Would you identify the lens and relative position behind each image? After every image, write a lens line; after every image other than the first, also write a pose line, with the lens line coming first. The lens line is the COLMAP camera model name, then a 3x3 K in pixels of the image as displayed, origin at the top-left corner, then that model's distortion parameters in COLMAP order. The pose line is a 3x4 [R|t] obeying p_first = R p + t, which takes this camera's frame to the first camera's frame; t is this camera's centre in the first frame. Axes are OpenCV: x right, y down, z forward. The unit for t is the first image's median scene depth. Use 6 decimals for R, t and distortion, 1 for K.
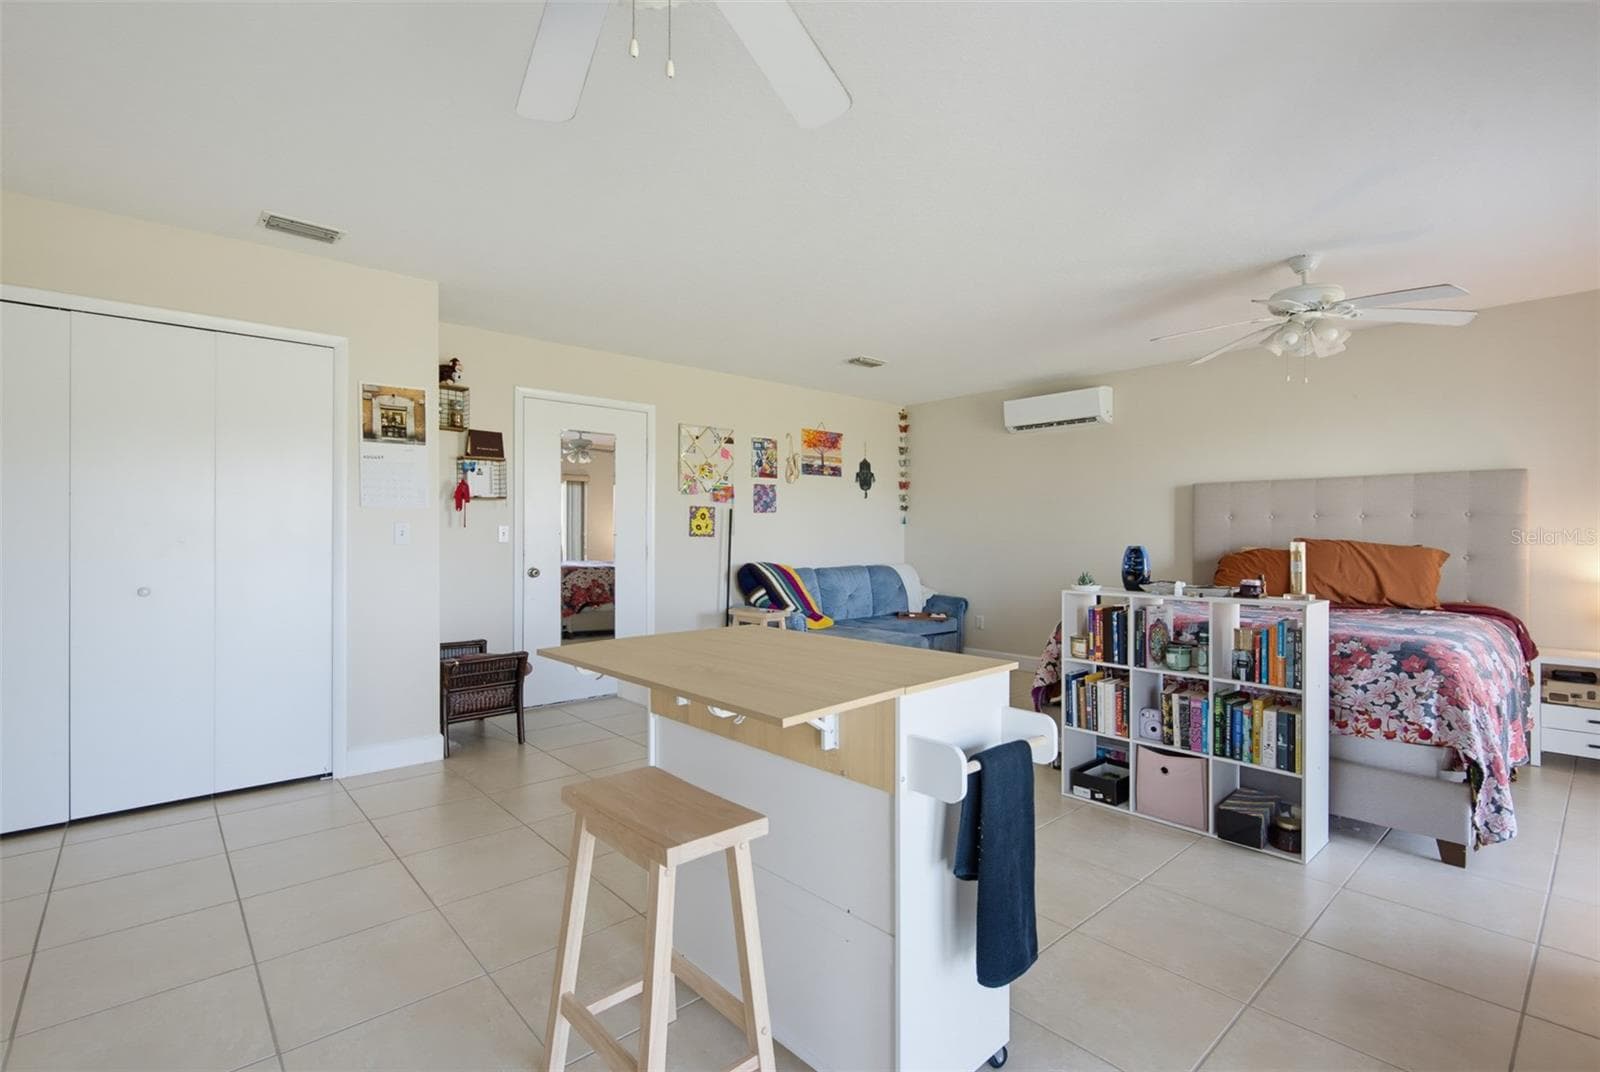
lens RADIAL K [[730.6, 0, 794.3], [0, 730.6, 534.2], [0, 0, 1]] dist [-0.004145, 0.001928]
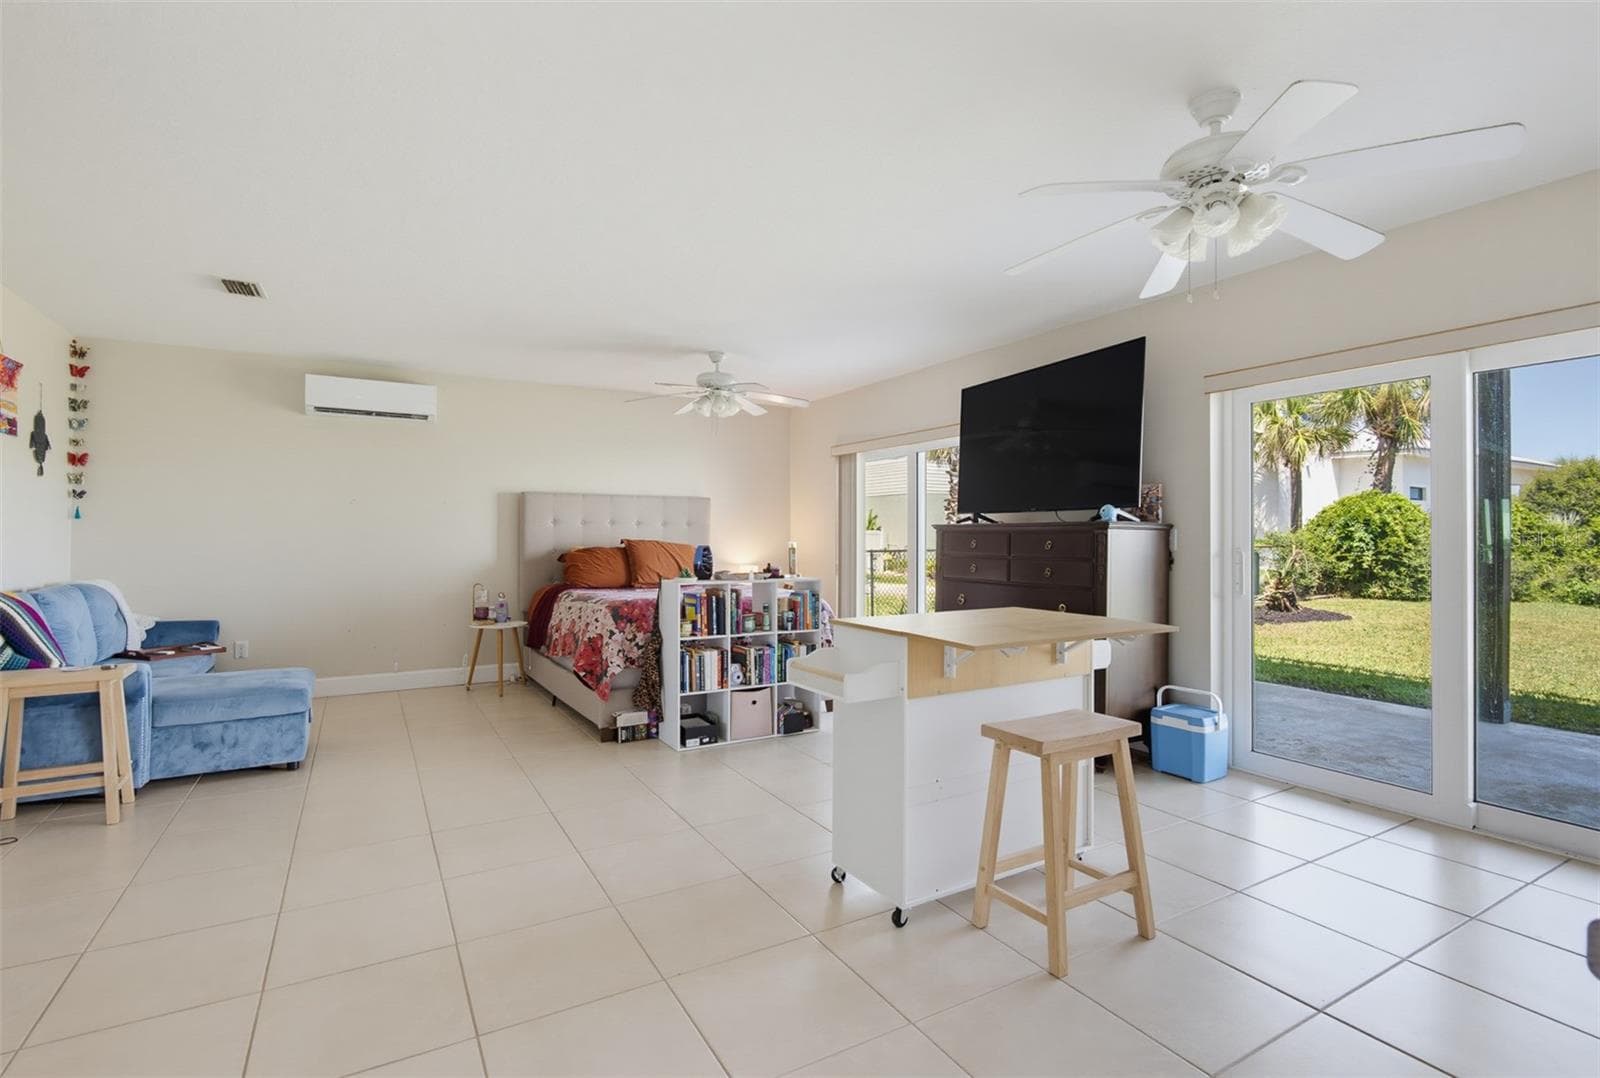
lens RADIAL K [[742.8, 0, 795.8], [0, 742.8, 531.6], [0, 0, 1]] dist [-0.001758, 0.000058]
pose [[0.213107, 0.007168, 0.977003, -0.471804], [-0.003321, 0.999973, -0.006612, -0.000839], [-0.977023, -0.001836, 0.213125, 0.320800]]
